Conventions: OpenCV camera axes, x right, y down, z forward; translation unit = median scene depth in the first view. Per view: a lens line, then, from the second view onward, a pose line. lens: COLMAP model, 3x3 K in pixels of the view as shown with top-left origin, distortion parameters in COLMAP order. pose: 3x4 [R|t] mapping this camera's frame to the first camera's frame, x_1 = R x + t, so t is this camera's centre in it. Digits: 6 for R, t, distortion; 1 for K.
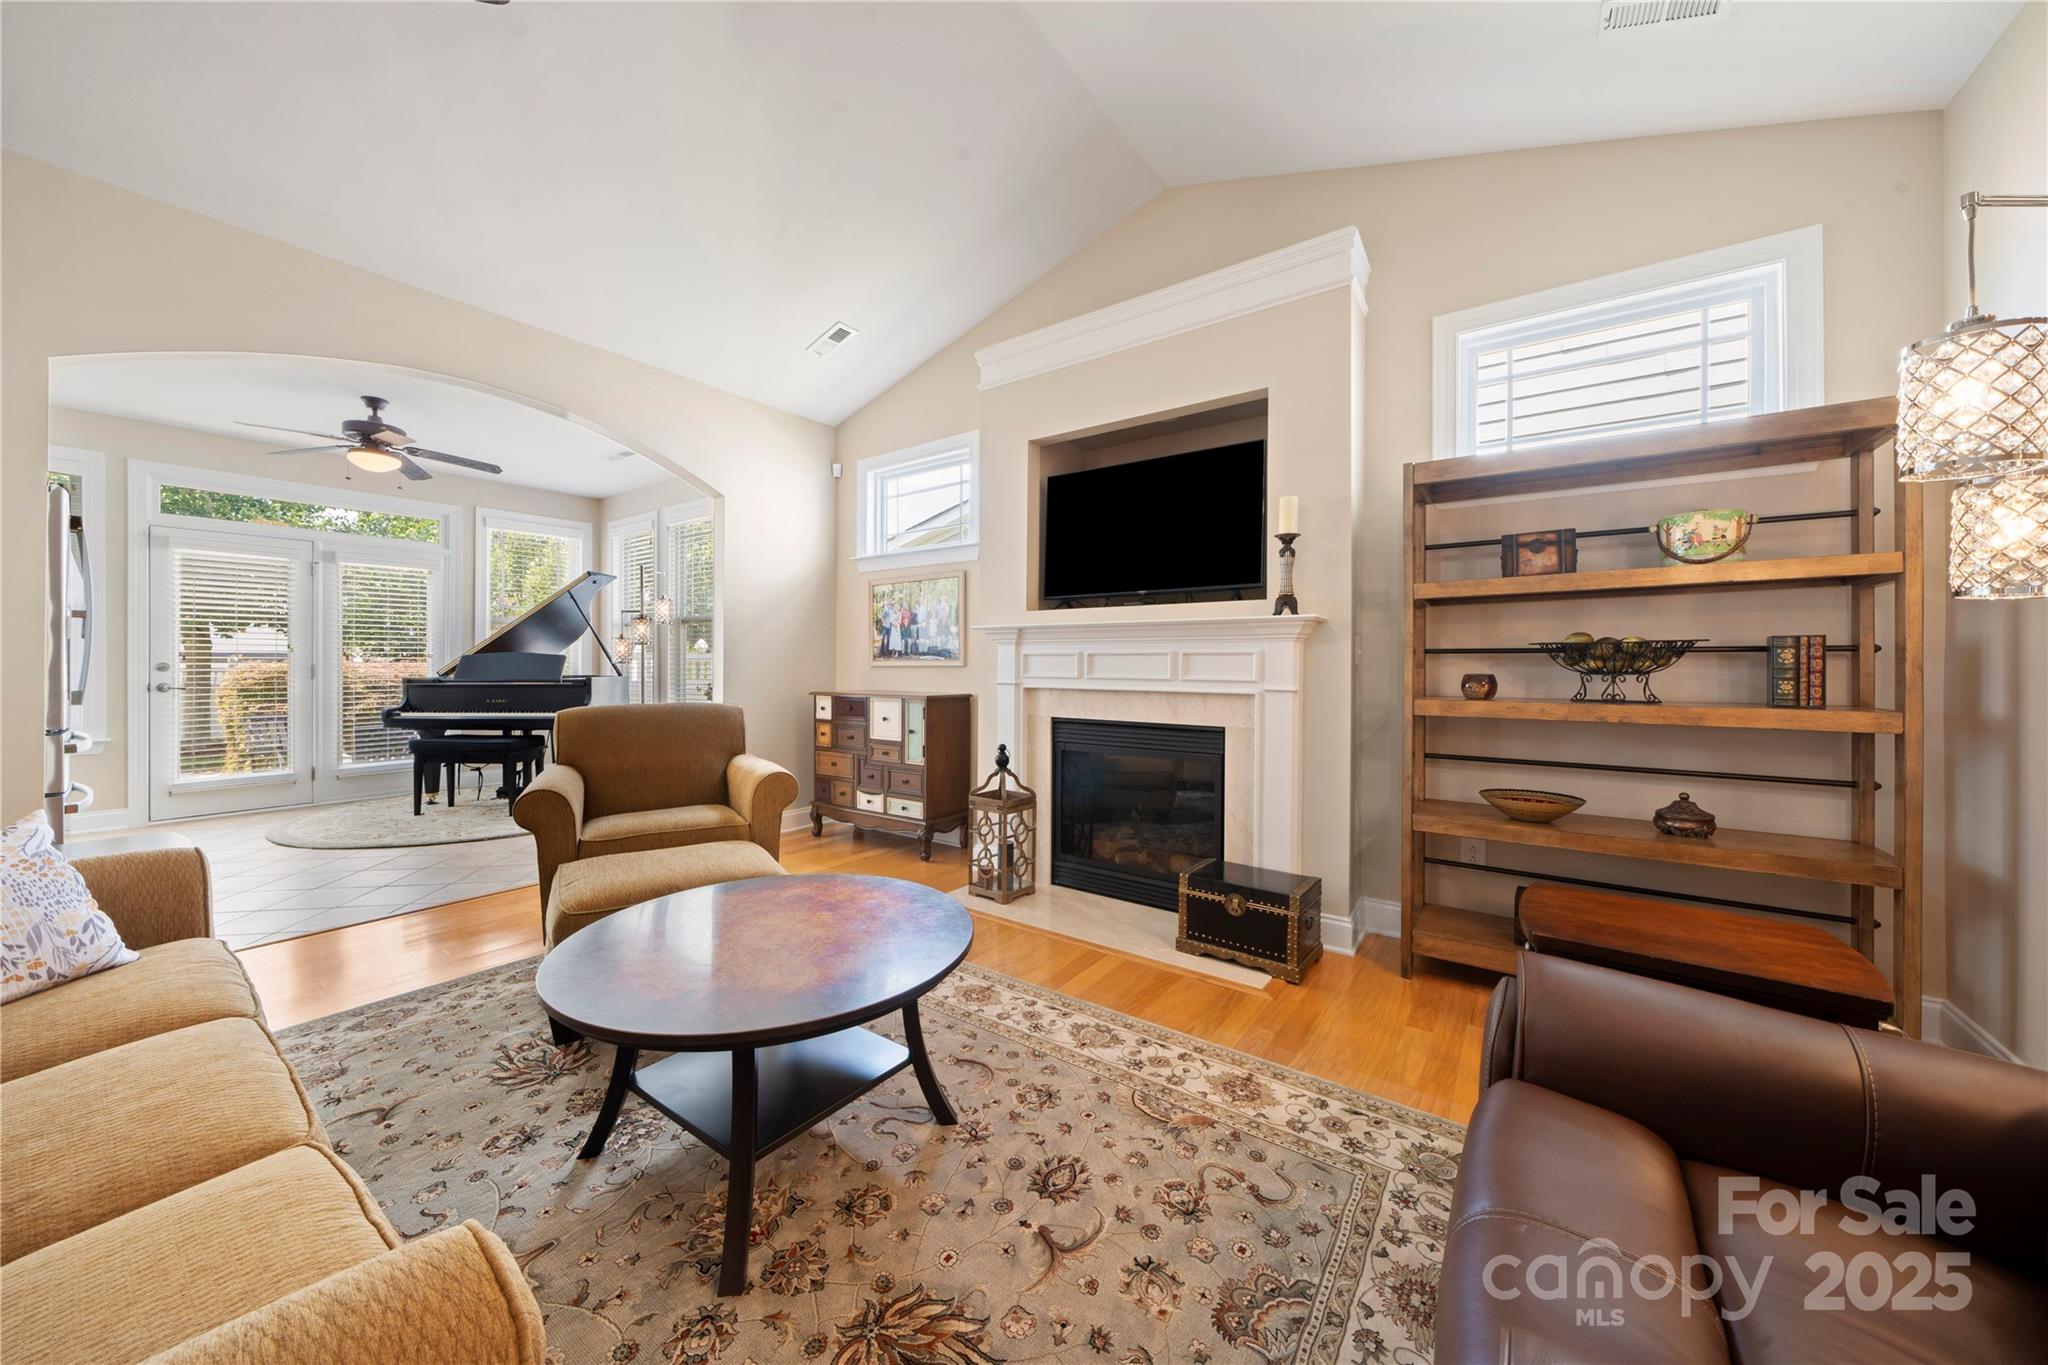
lens RADIAL K [[707.4, 0, 1016.2], [0, 707.4, 662.8], [0, 0, 1]] dist [-0.007149, -0.000186]
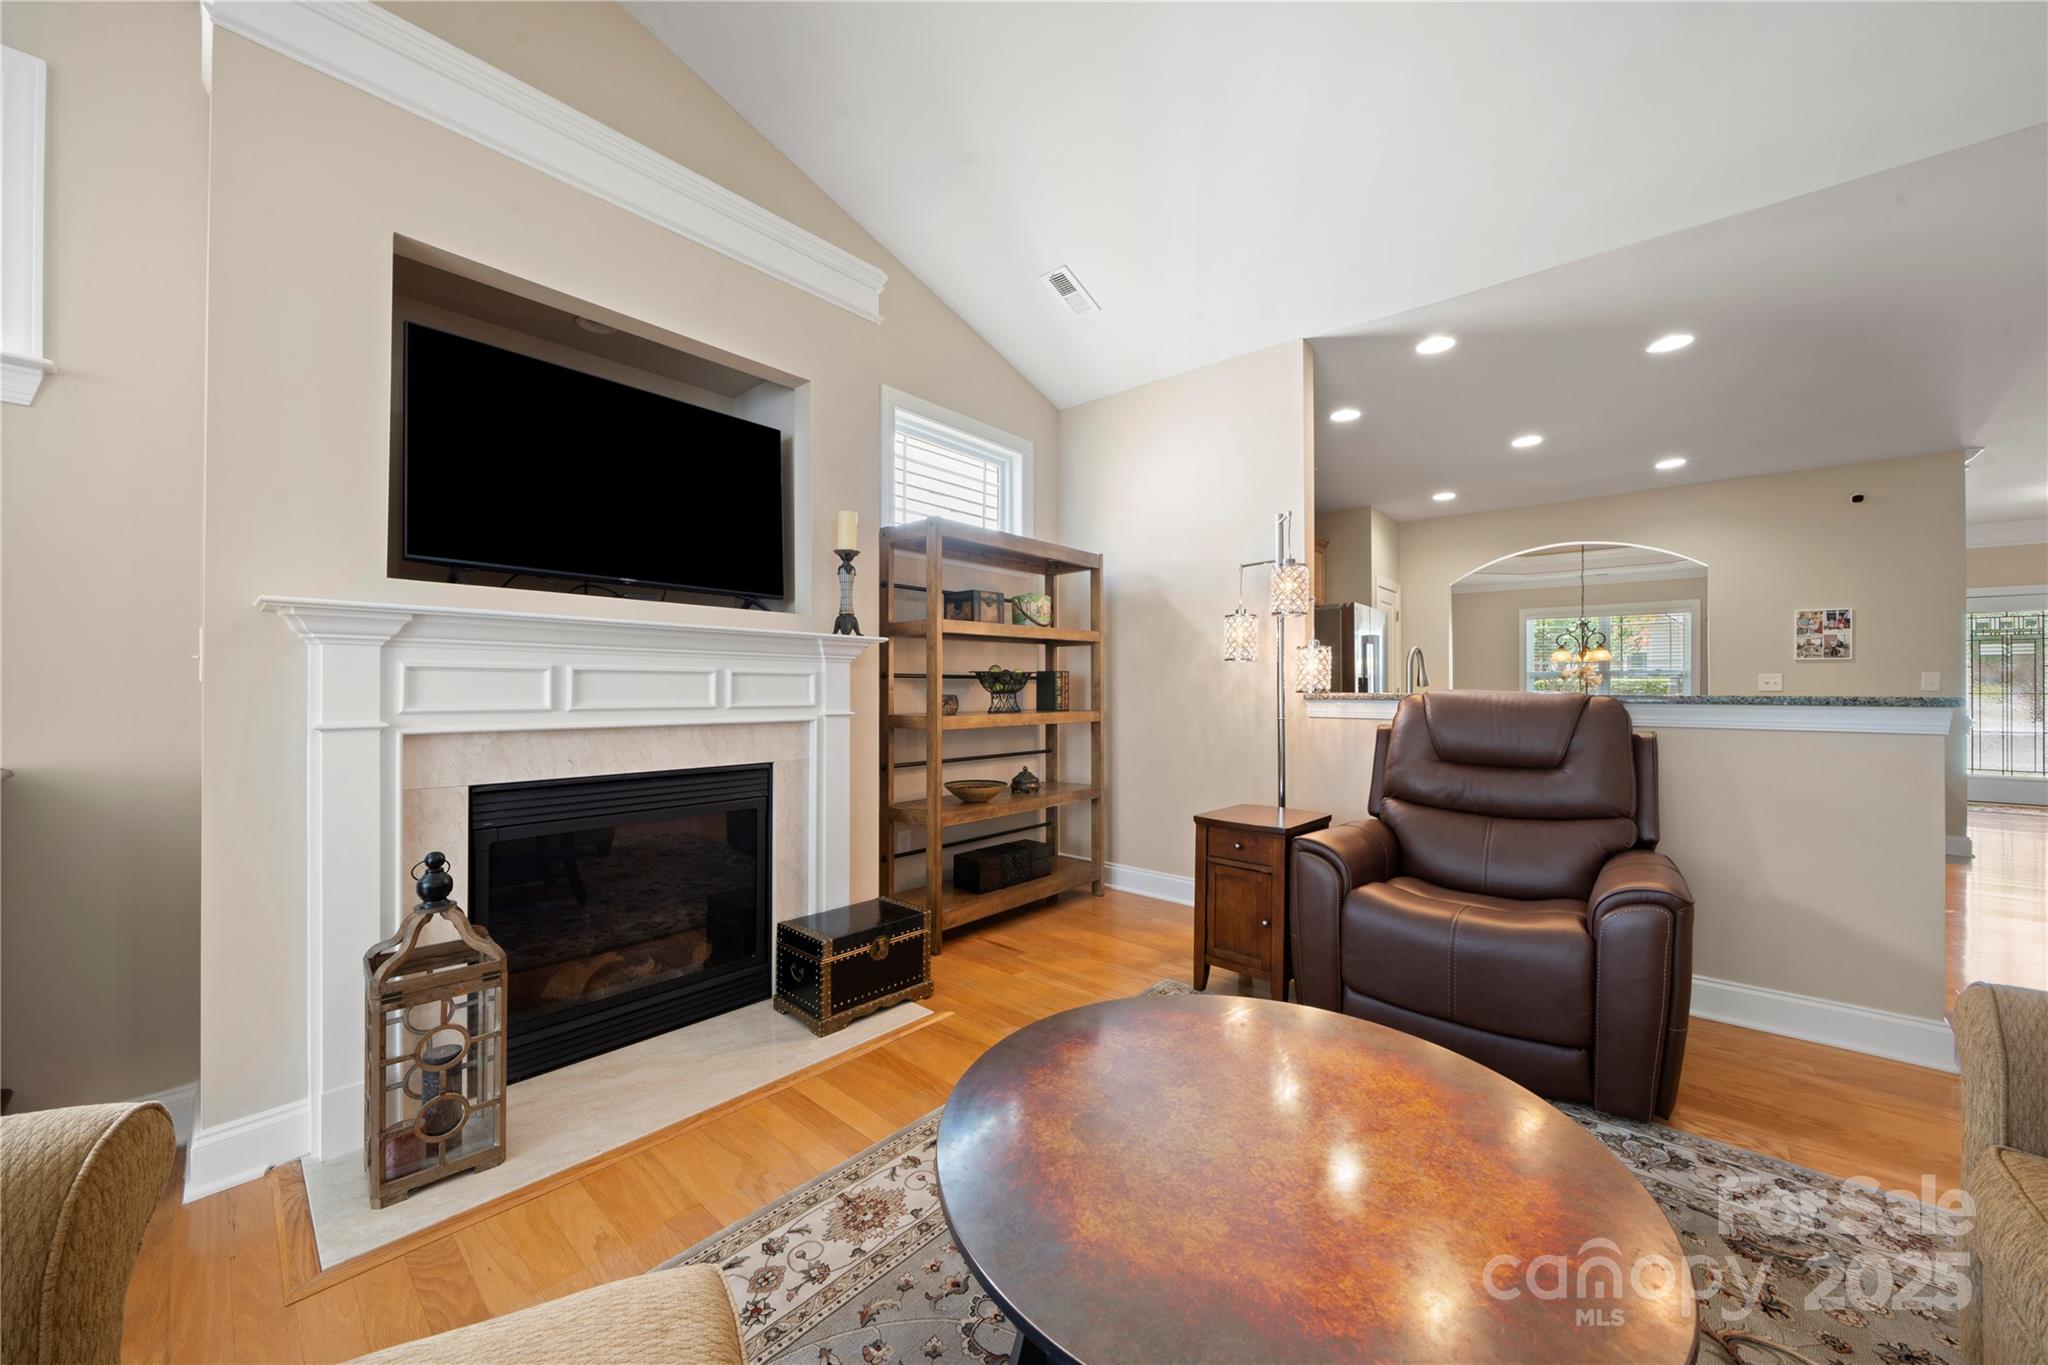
lens RADIAL K [[733.9, 0, 1020.9], [0, 733.9, 683.8], [0, 0, 1]] dist [-0.011306, -0.000109]
pose [[0.094152, 0.001239, 0.995557, -0.390628], [-0.005921, 0.999982, -0.000685, -0.002065], [-0.995540, -0.005830, 0.094158, 0.453760]]
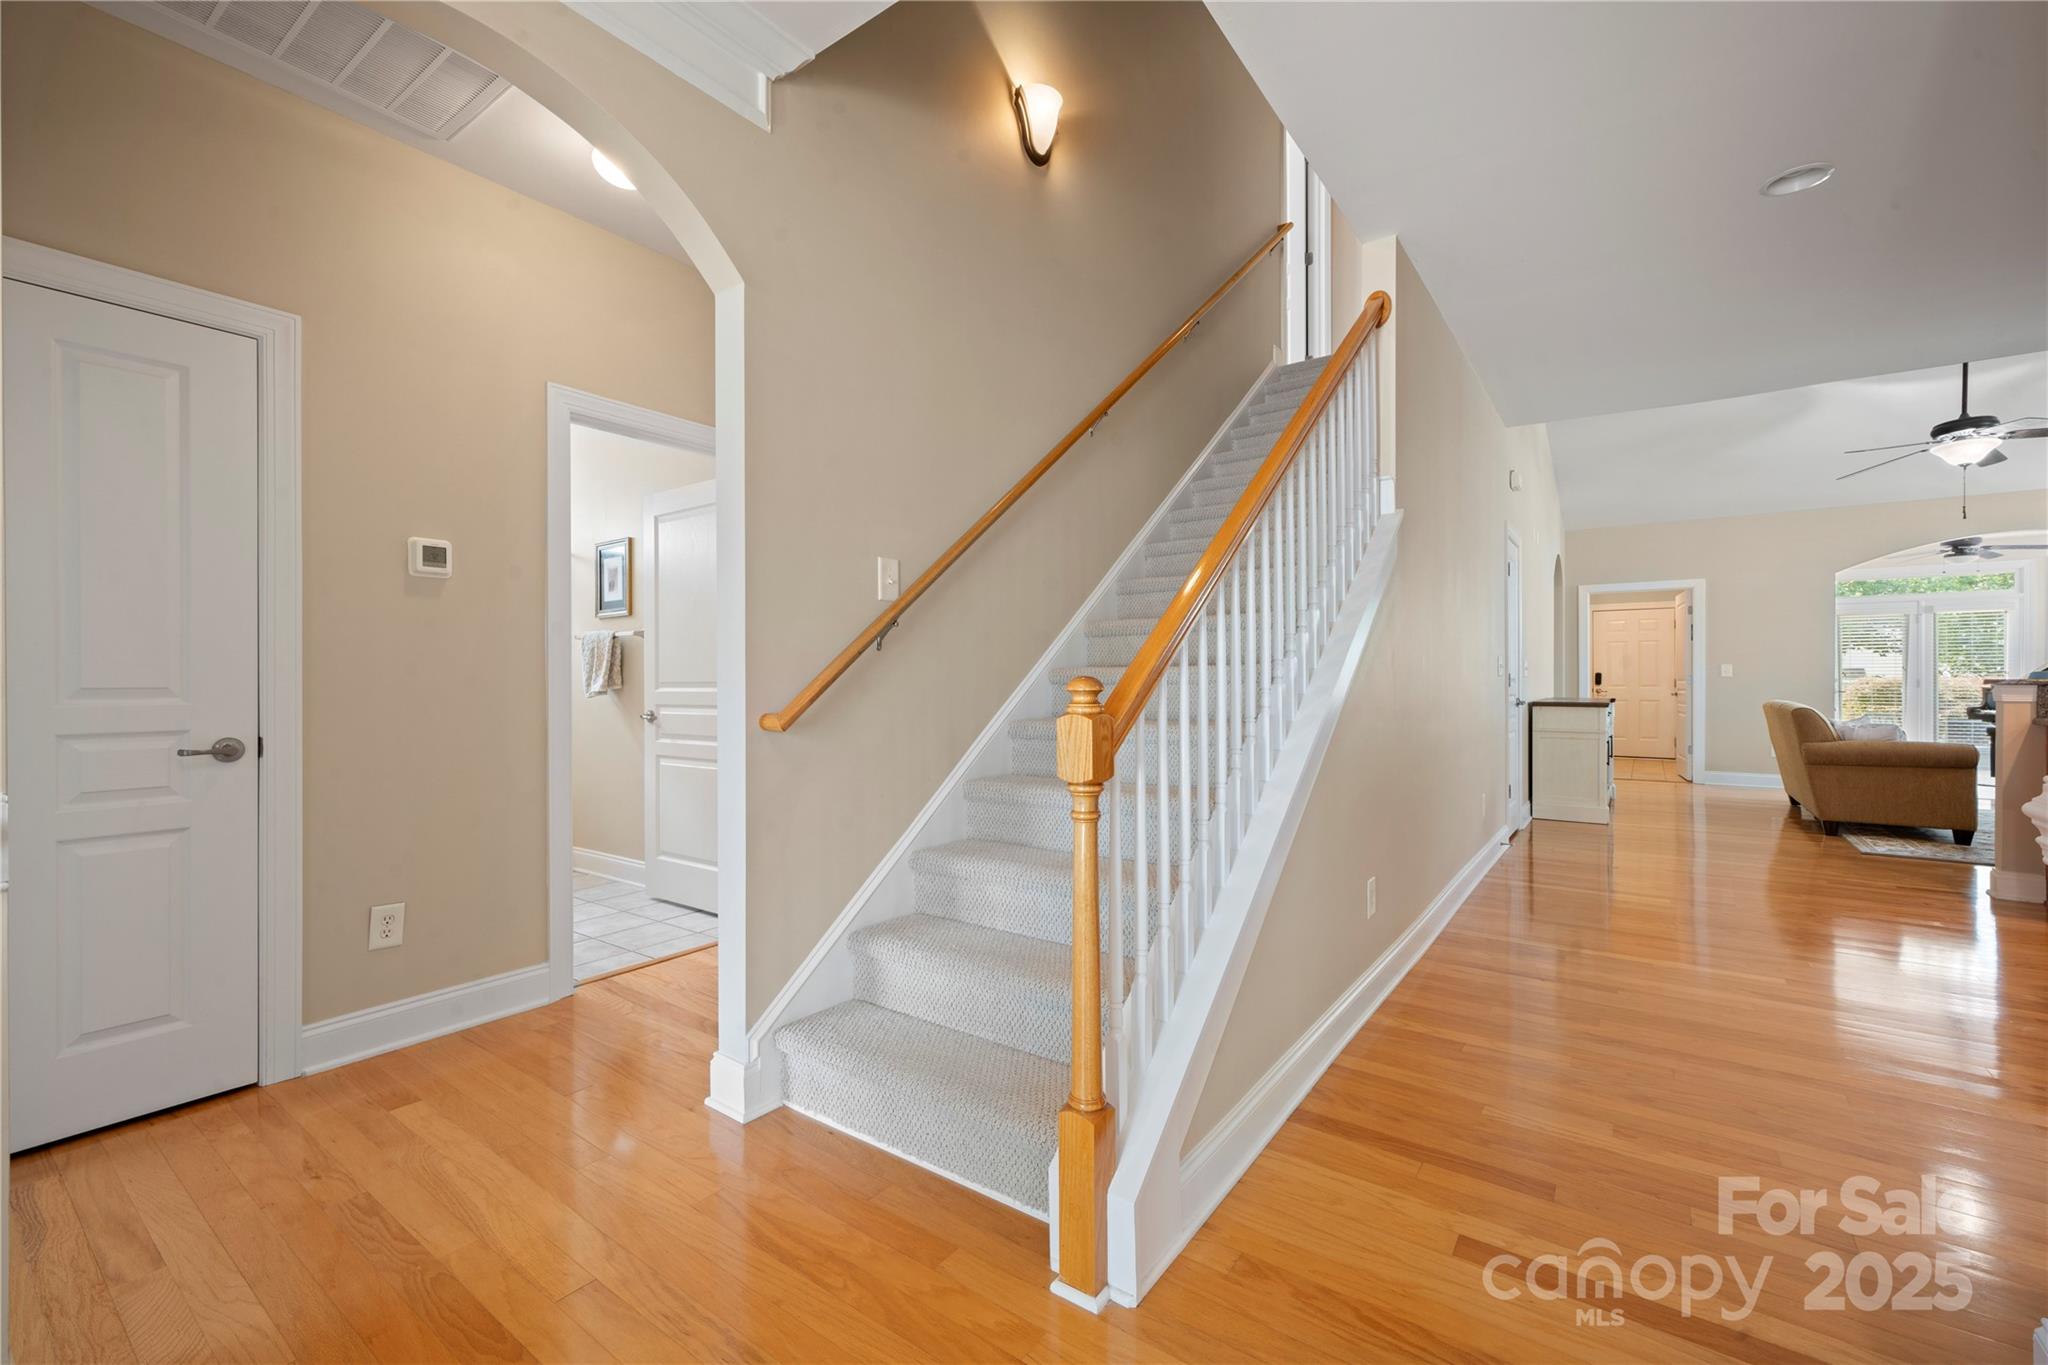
lens RADIAL K [[856.0, 0, 1016.4], [0, 856.0, 678.2], [0, 0, 1]] dist [0.002174, 0.000465]
pose [[-0.003350, -0.001780, -0.999993, 1.249919], [0.001286, 0.999998, -0.001785, 0.003259], [0.999994, -0.001292, -0.003348, -1.363526]]
